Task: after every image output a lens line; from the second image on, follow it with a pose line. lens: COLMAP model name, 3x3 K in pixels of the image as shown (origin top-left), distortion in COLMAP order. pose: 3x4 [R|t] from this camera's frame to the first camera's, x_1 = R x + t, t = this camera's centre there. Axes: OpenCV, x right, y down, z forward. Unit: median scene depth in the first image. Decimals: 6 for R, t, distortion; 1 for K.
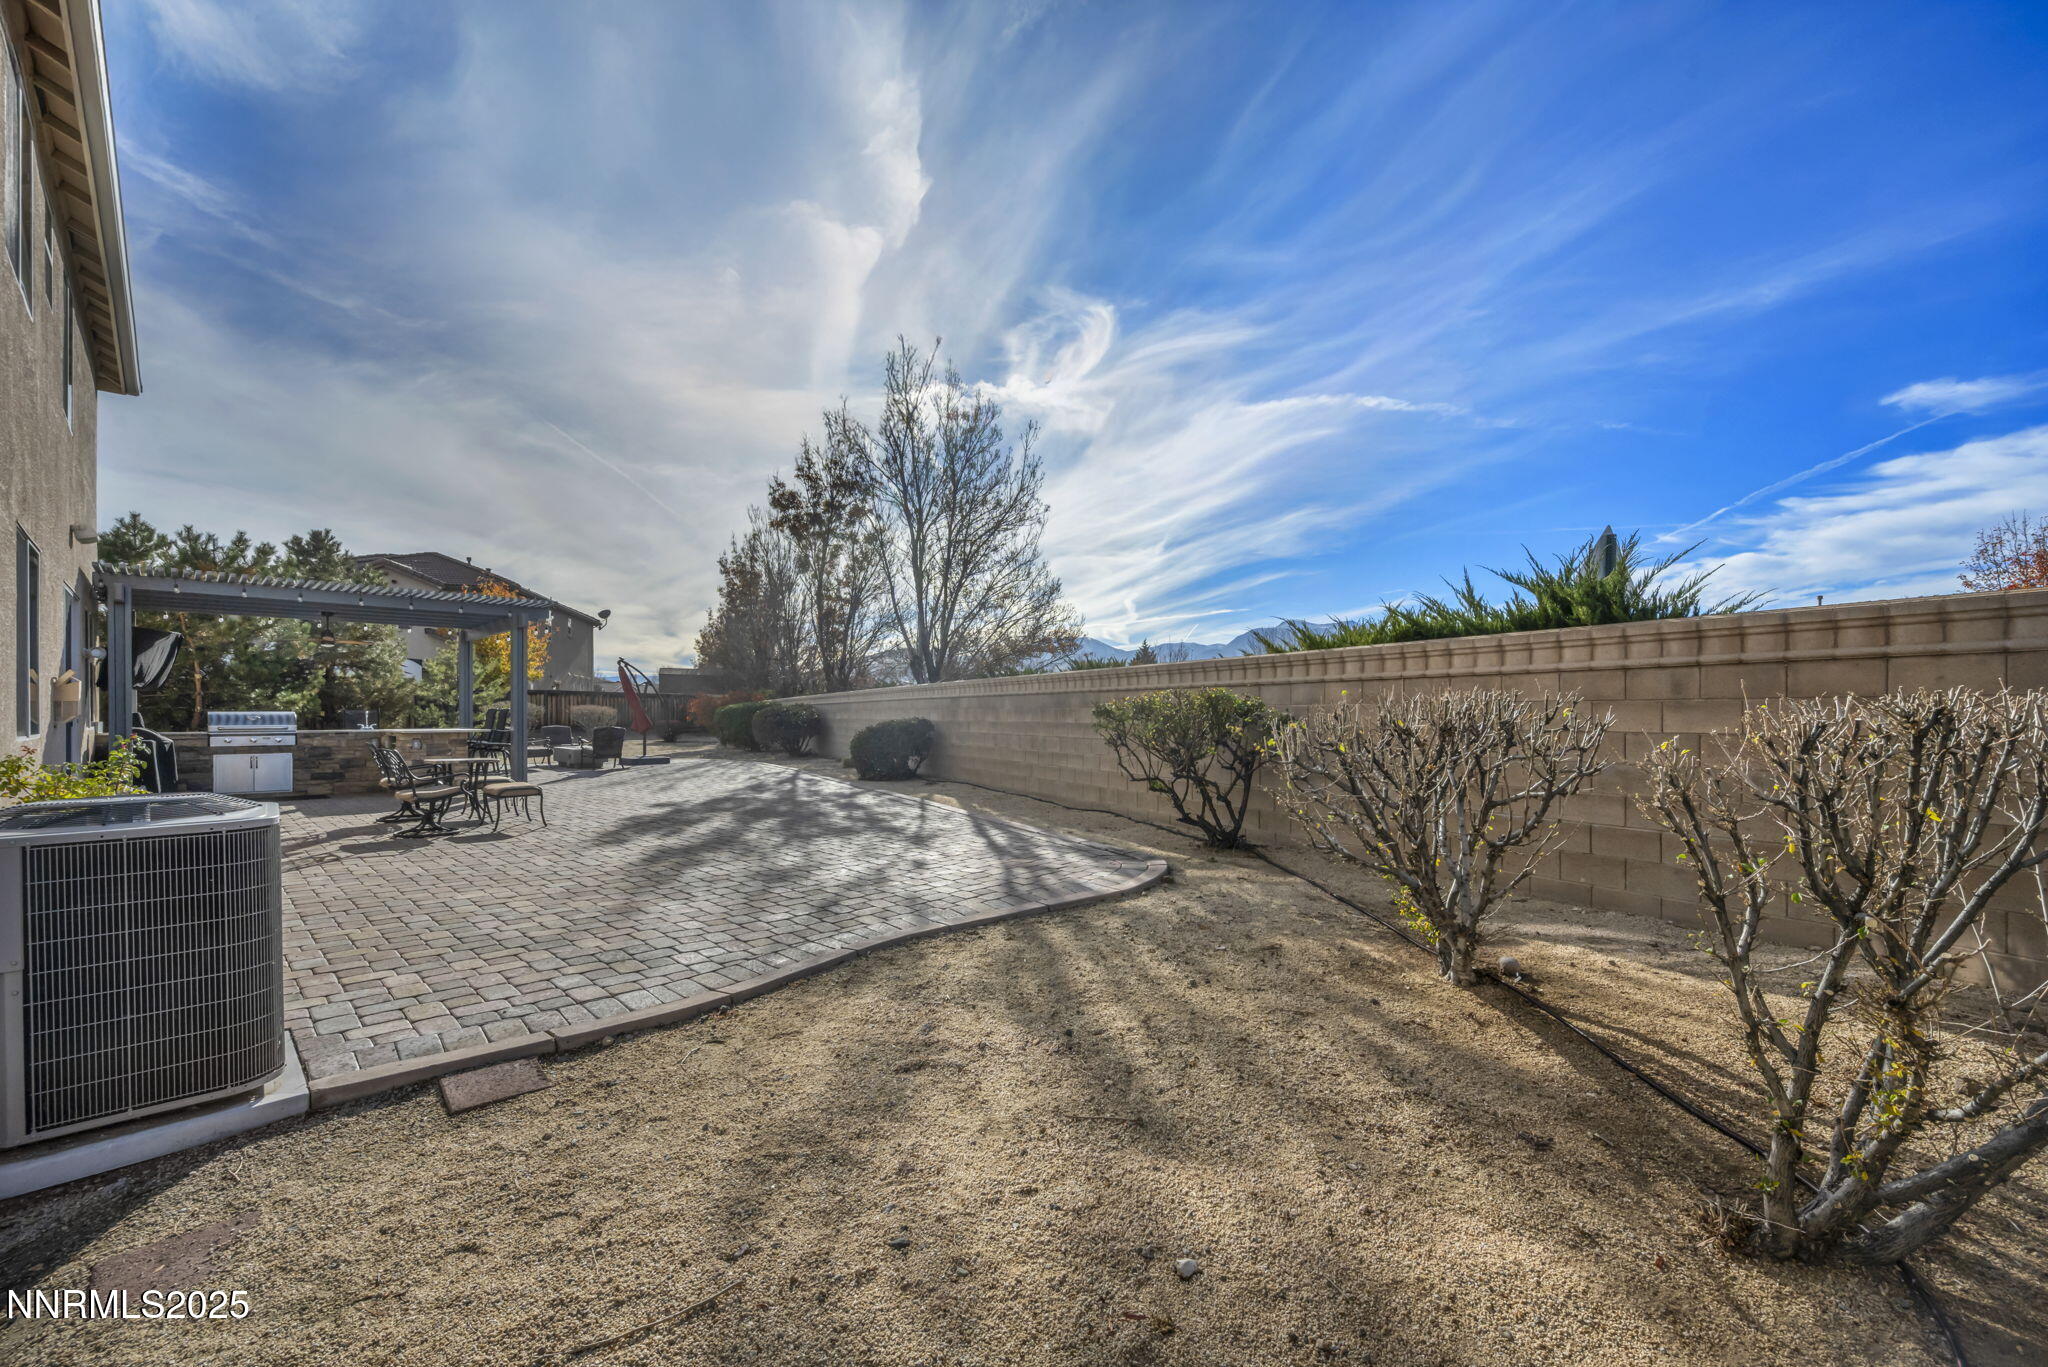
lens RADIAL K [[829.0, 0, 1033.0], [0, 829.0, 698.0], [0, 0, 1]] dist [-0.002315, -0.000316]
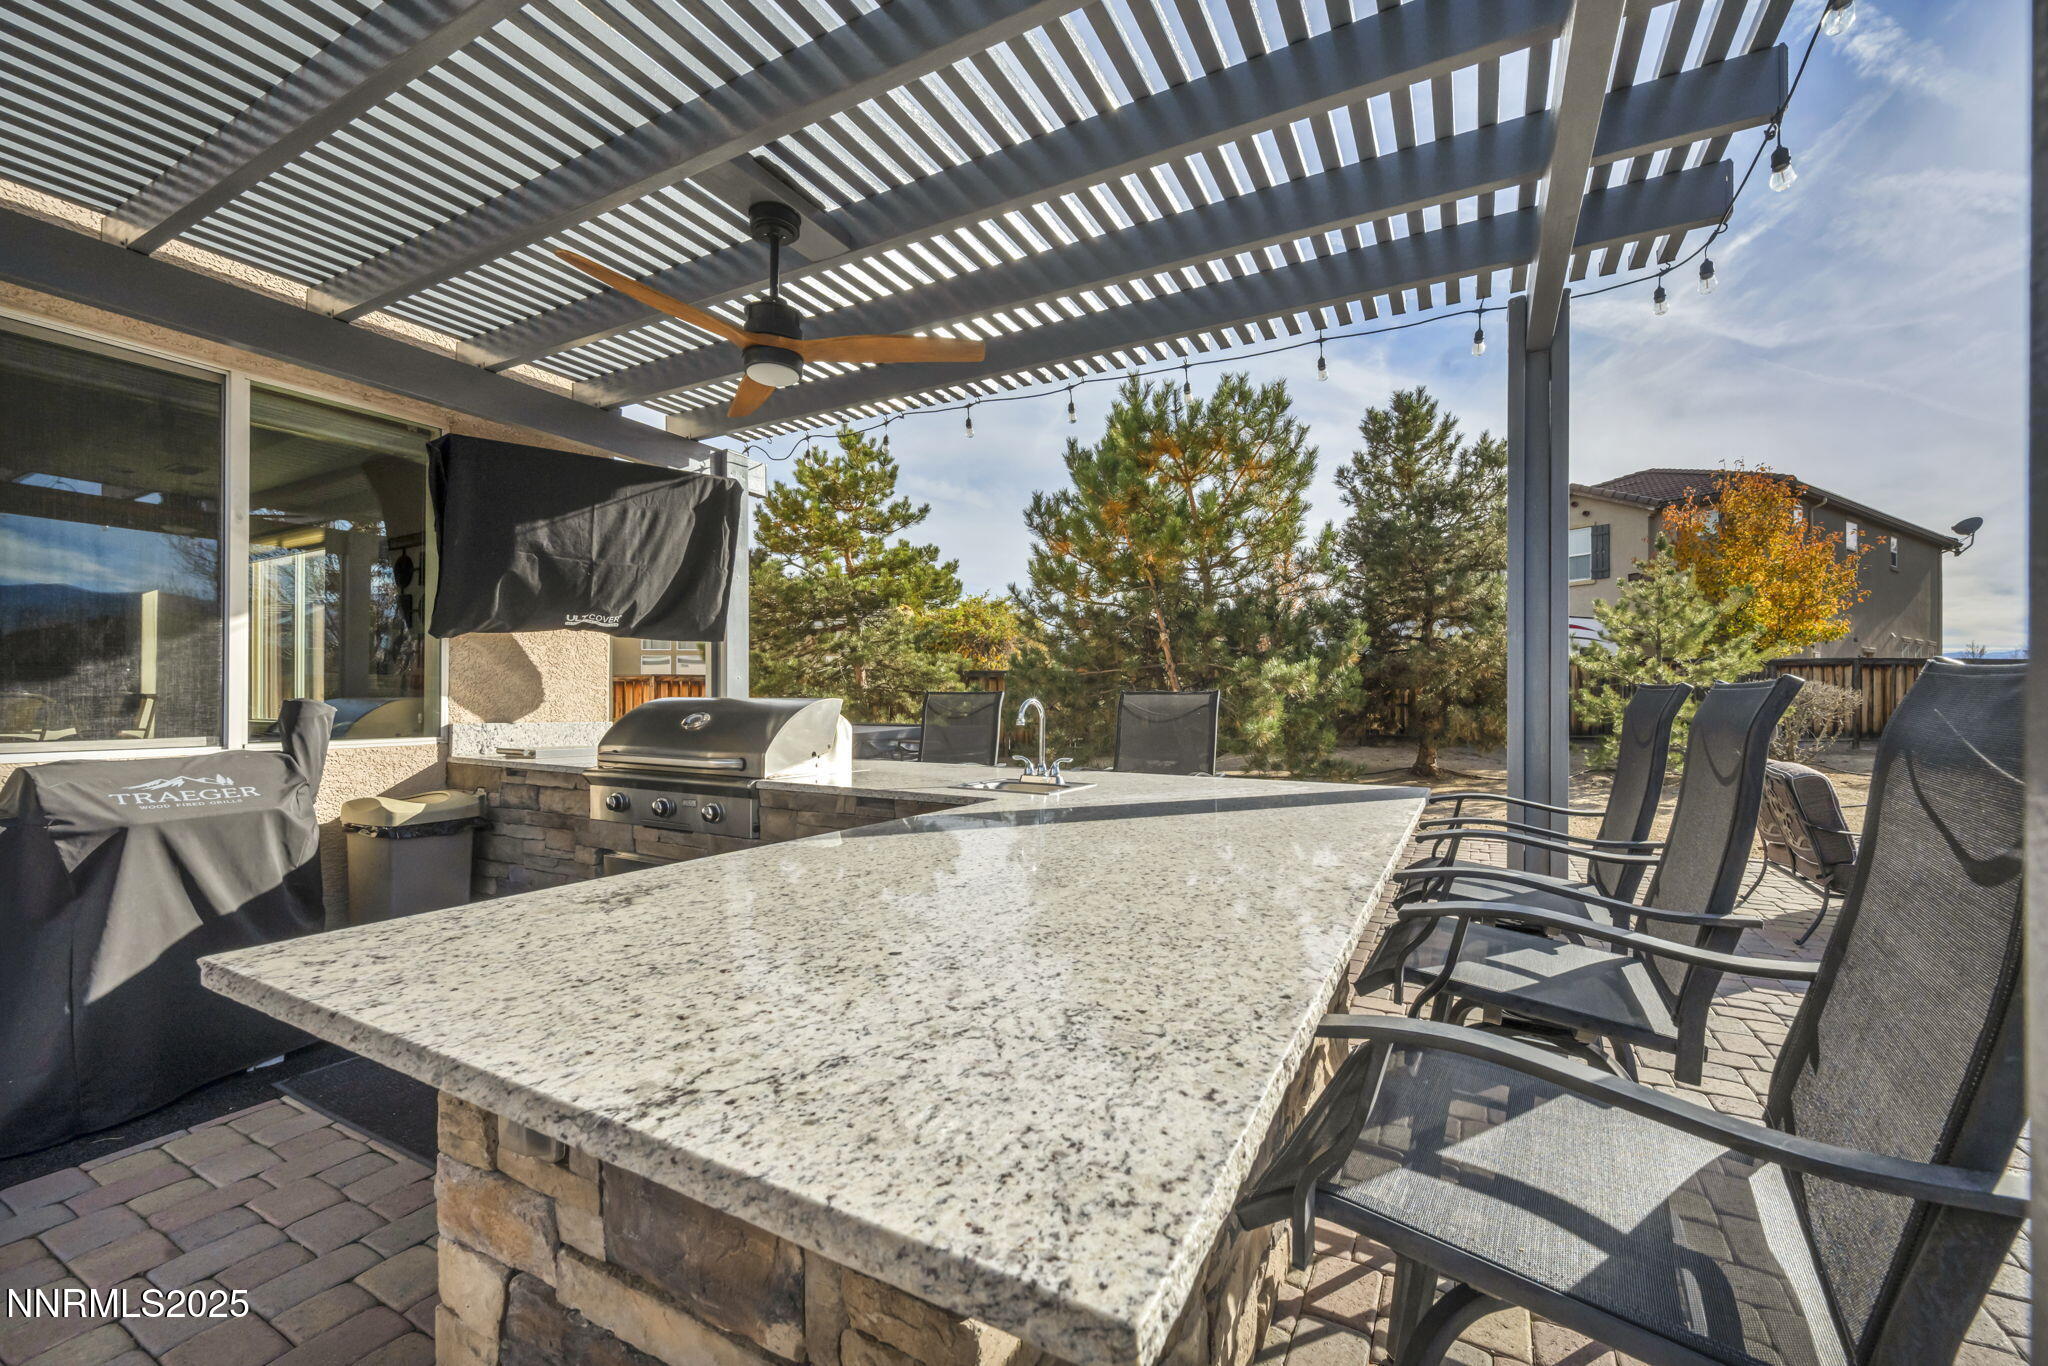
lens RADIAL K [[829.0, 0, 1033.0], [0, 829.0, 697.5], [0, 0, 1]] dist [-0.002315, -0.000316]
pose [[0.273289, 0.004026, -0.961924, -0.321182], [0.010254, 0.999922, 0.007098, 0.007707], [0.961877, -0.011804, 0.273226, 0.507585]]
